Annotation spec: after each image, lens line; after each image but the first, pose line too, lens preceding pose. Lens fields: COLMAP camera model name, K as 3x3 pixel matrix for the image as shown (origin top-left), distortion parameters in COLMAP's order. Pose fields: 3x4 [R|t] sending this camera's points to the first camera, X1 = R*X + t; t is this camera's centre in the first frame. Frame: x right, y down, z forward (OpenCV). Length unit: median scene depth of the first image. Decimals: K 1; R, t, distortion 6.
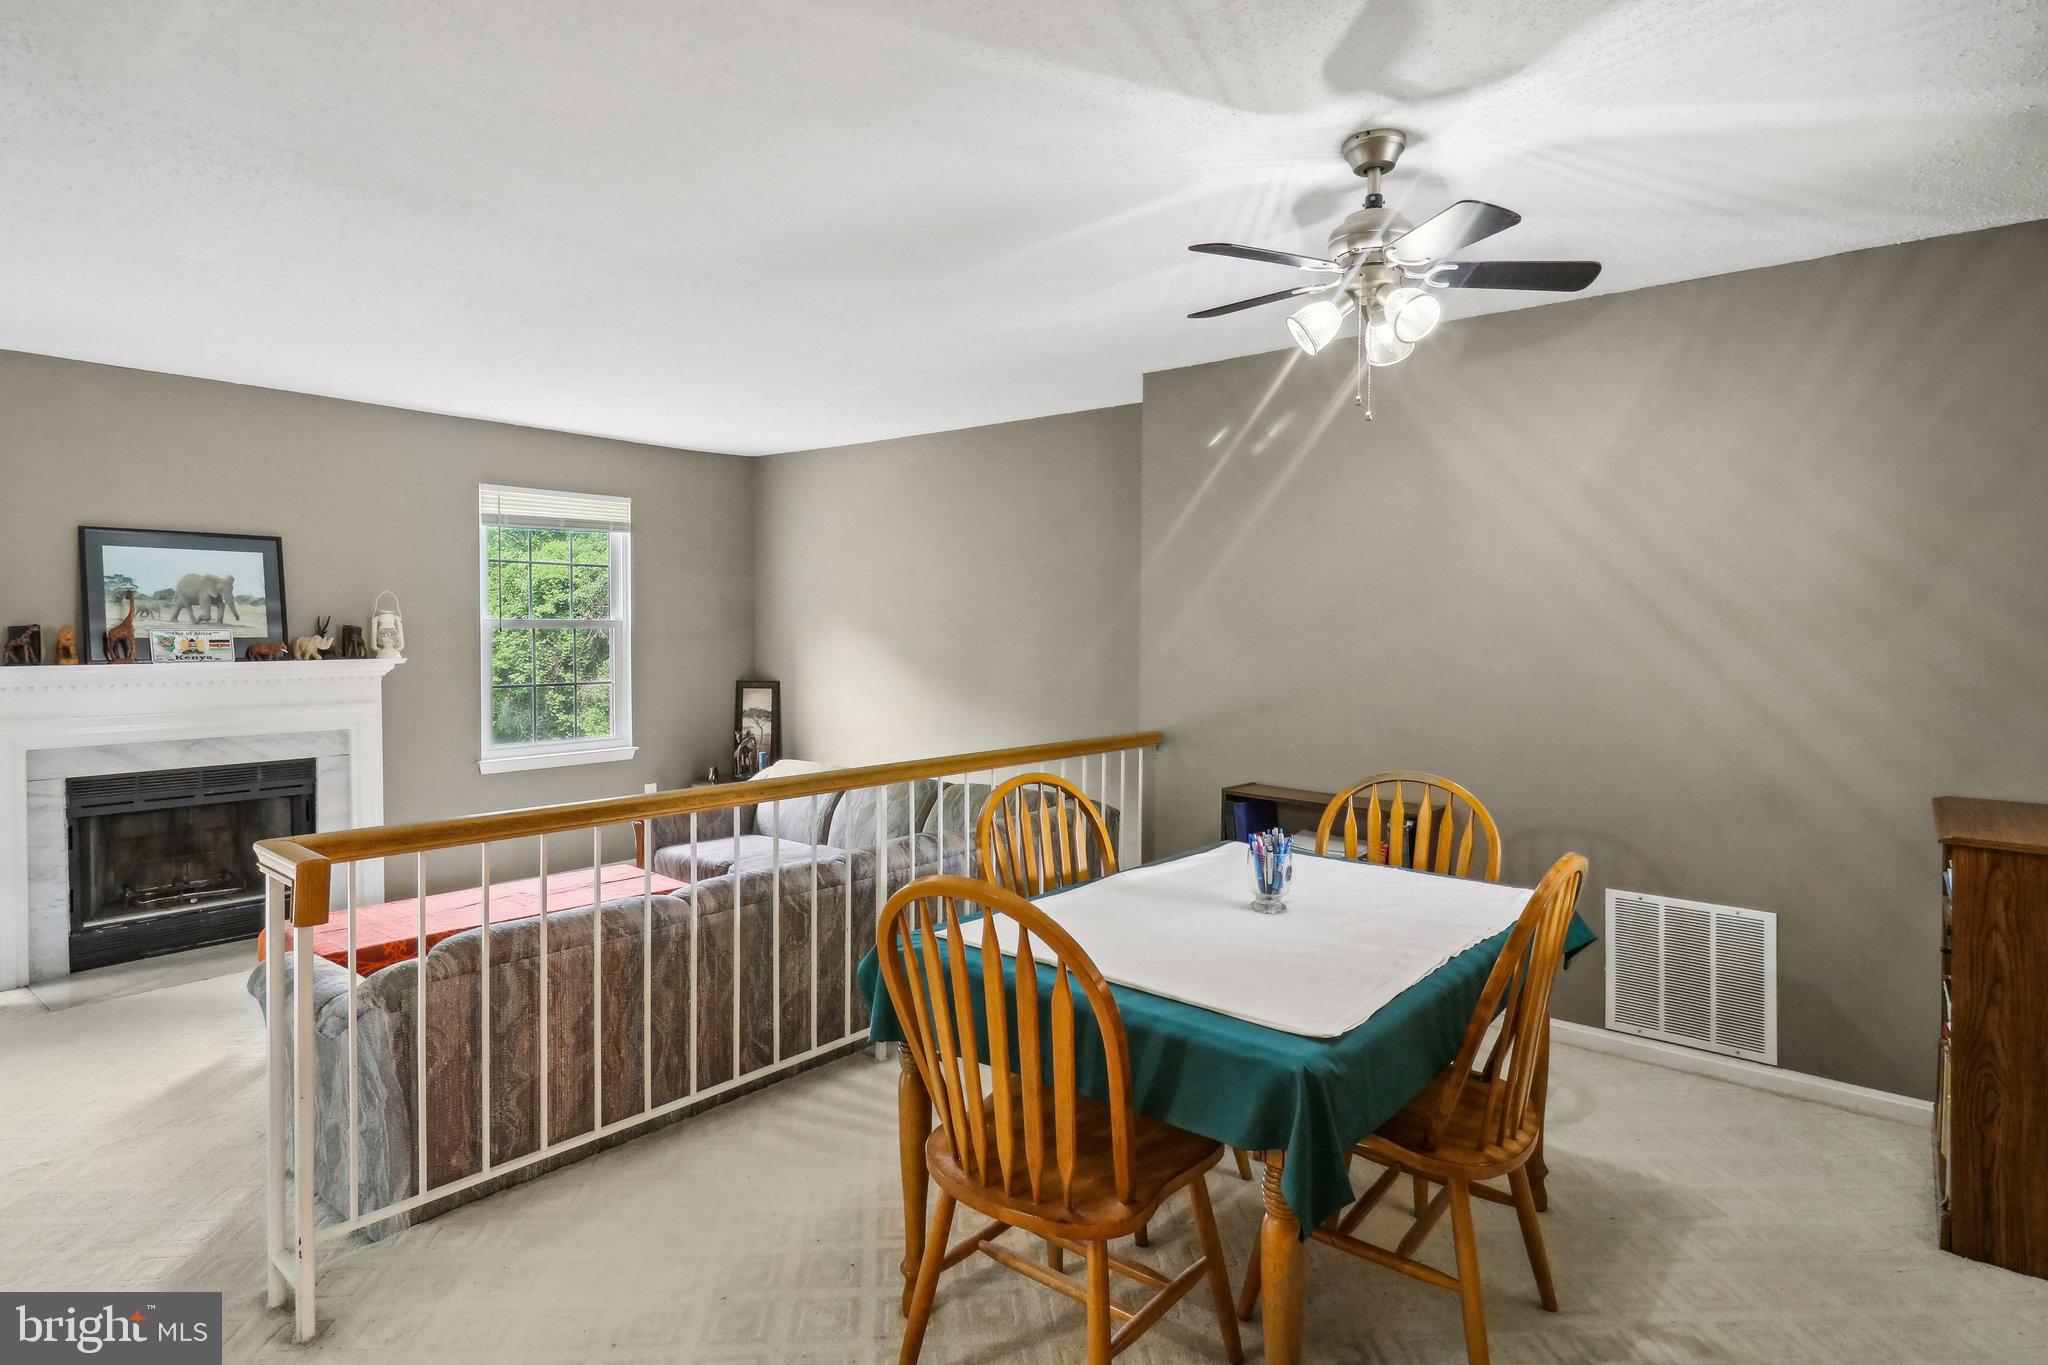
lens RADIAL K [[1071.4, 0, 1032.8], [0, 1071.4, 657.0], [0, 0, 1]] dist [0.005356, -0.012666]
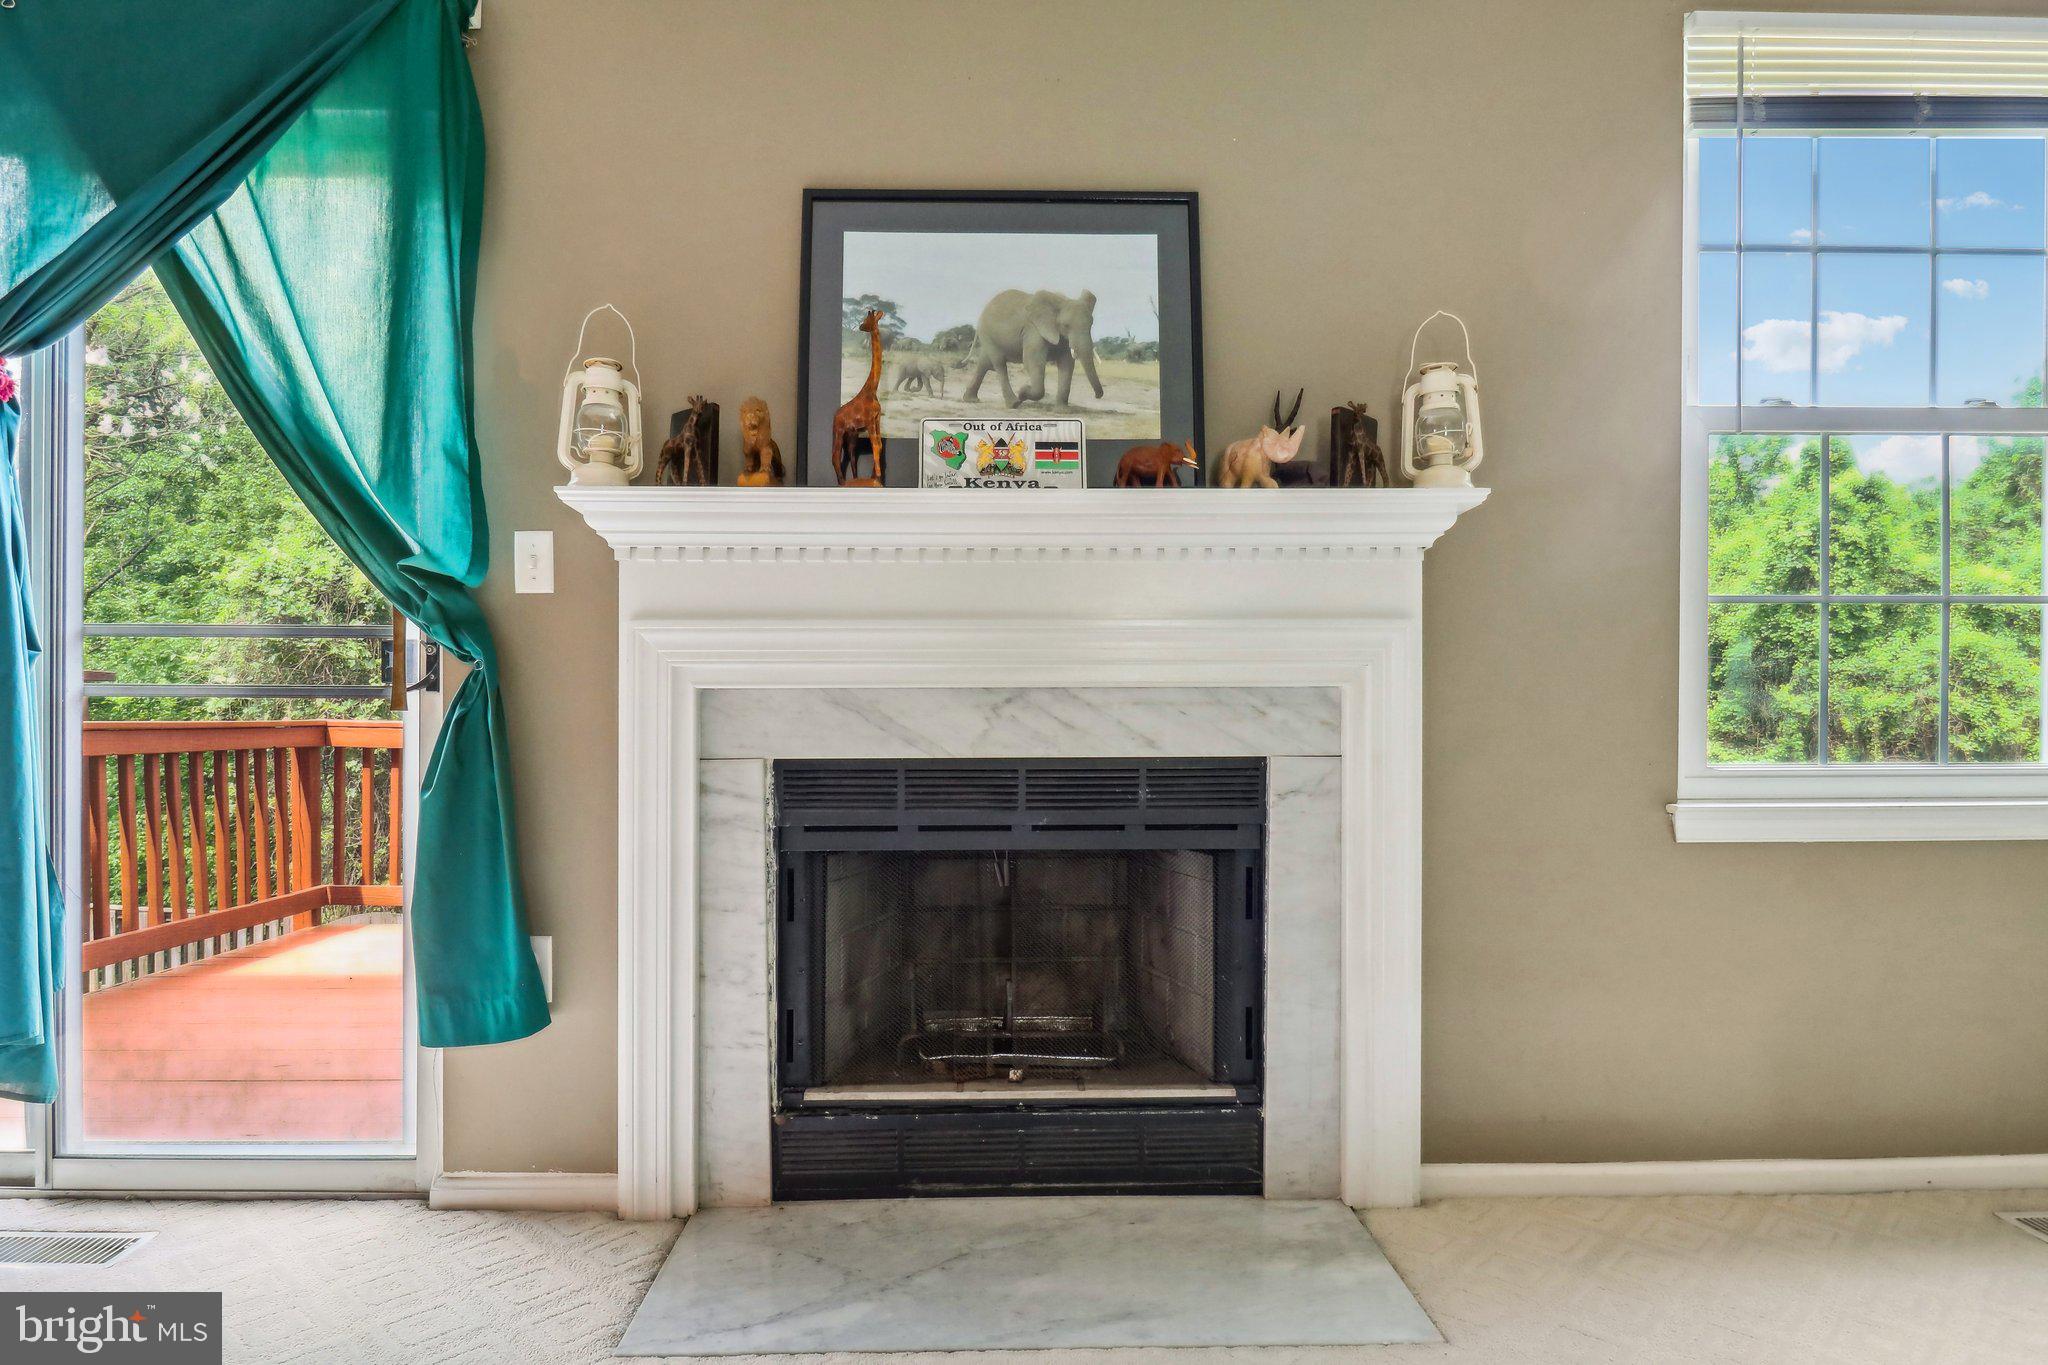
lens RADIAL K [[1173.9, 0, 1028.0], [0, 1173.9, 715.0], [0, 0, 1]] dist [0.002665, -0.000065]
pose [[0.638590, 0.003862, -0.769537, -0.459283], [-0.017699, 0.999797, -0.009669, 0.097168], [0.769344, 0.019795, 0.638529, 0.764351]]
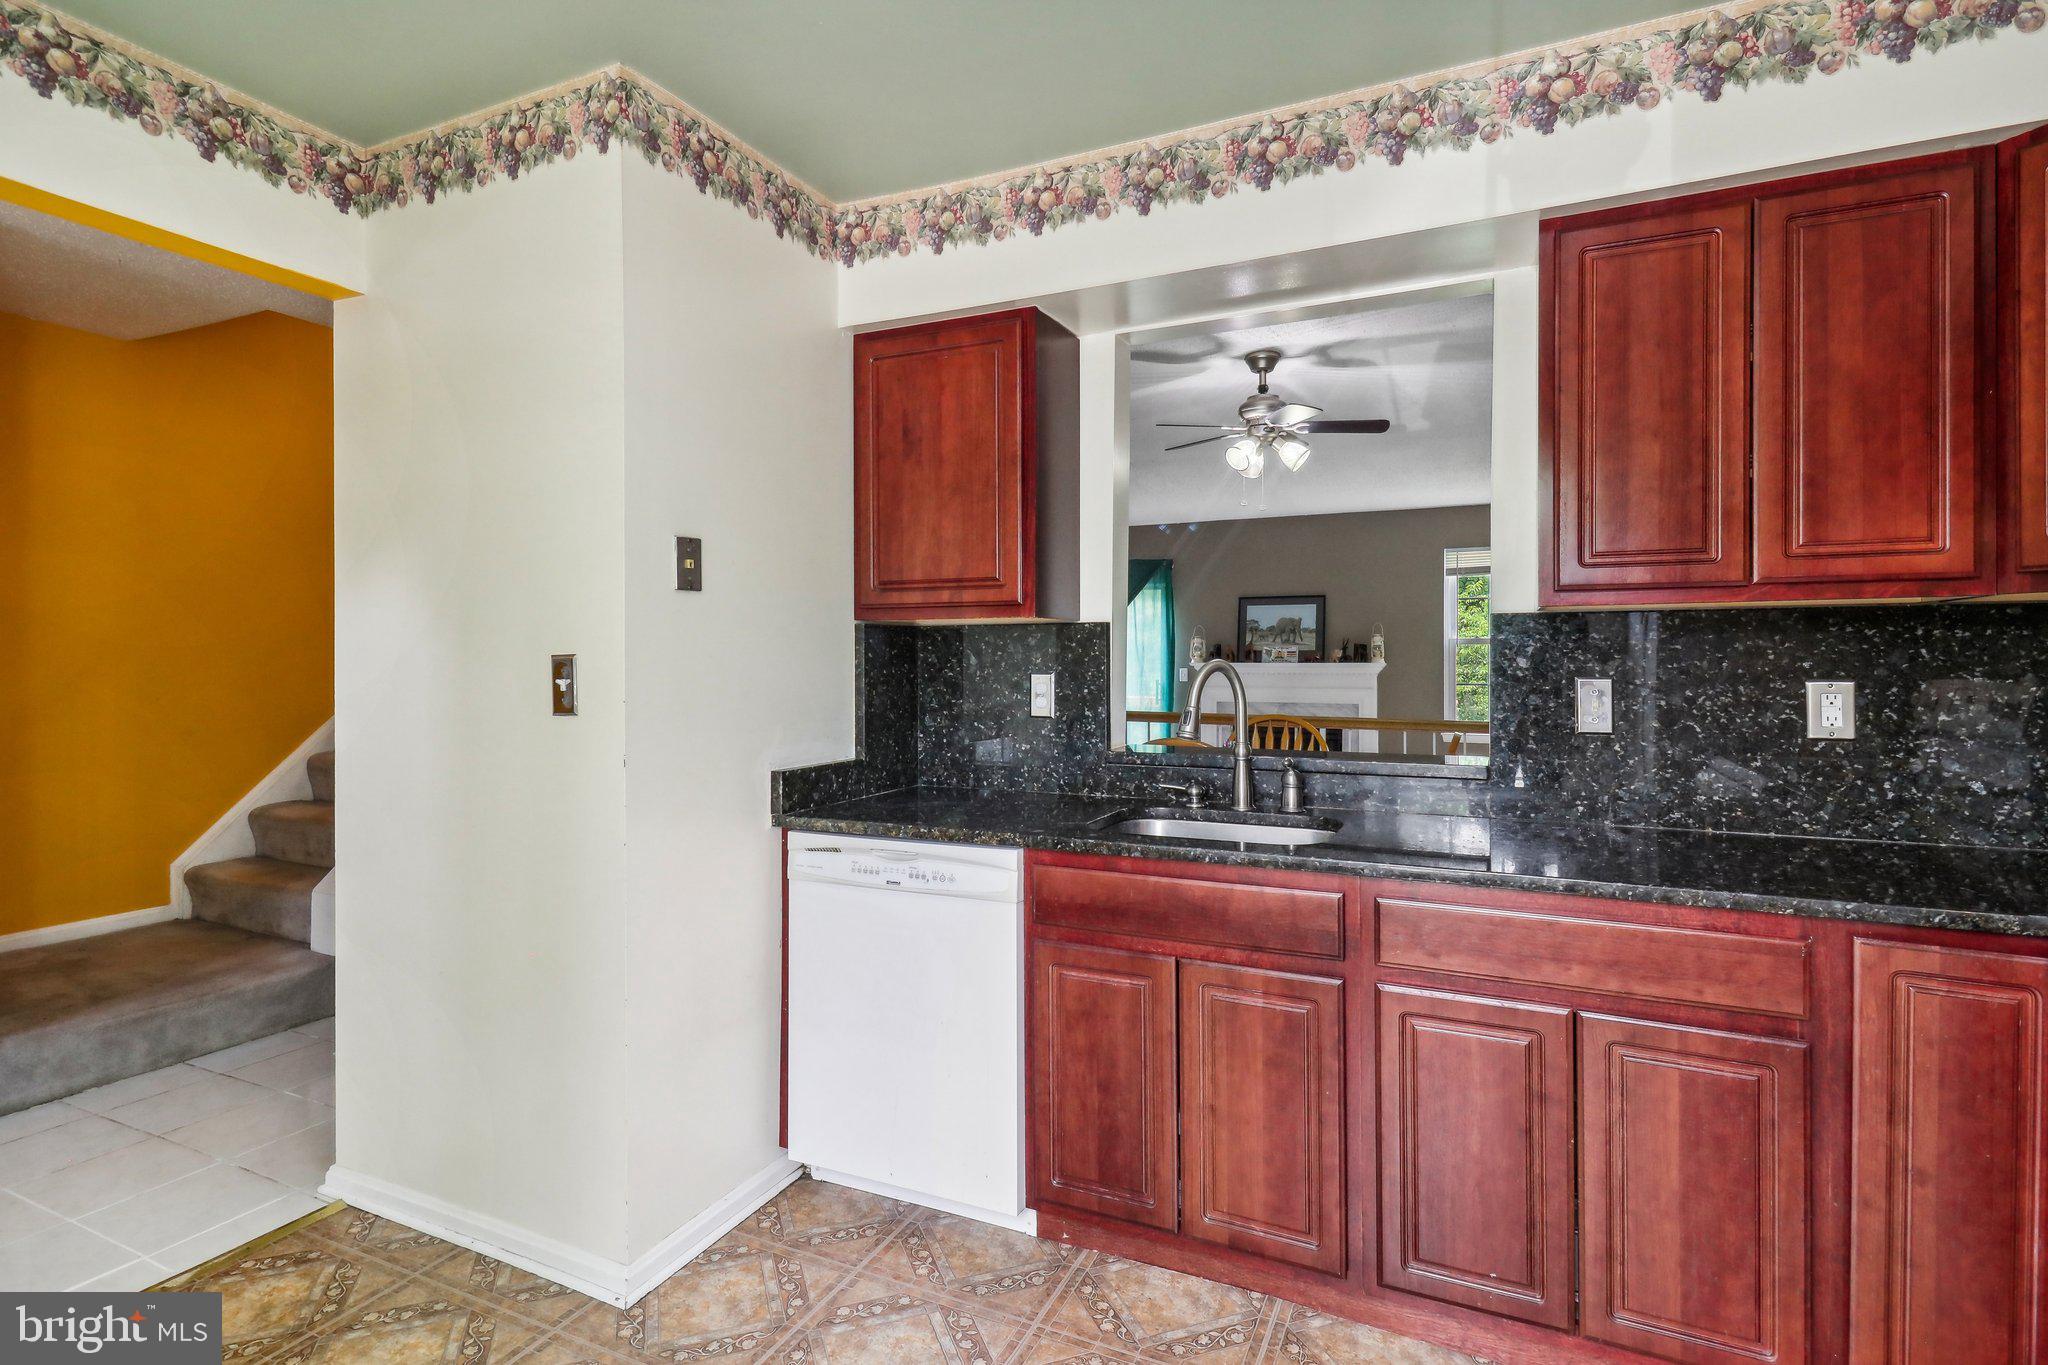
lens RADIAL K [[970.8, 0, 1002.9], [0, 970.8, 671.3], [0, 0, 1]] dist [0.002481, -0.000209]
pose [[0.236084, 0.021585, -0.971493, 0.868155], [-0.022067, 0.999615, 0.016847, 0.002016], [0.971482, 0.017460, 0.236470, 0.091739]]
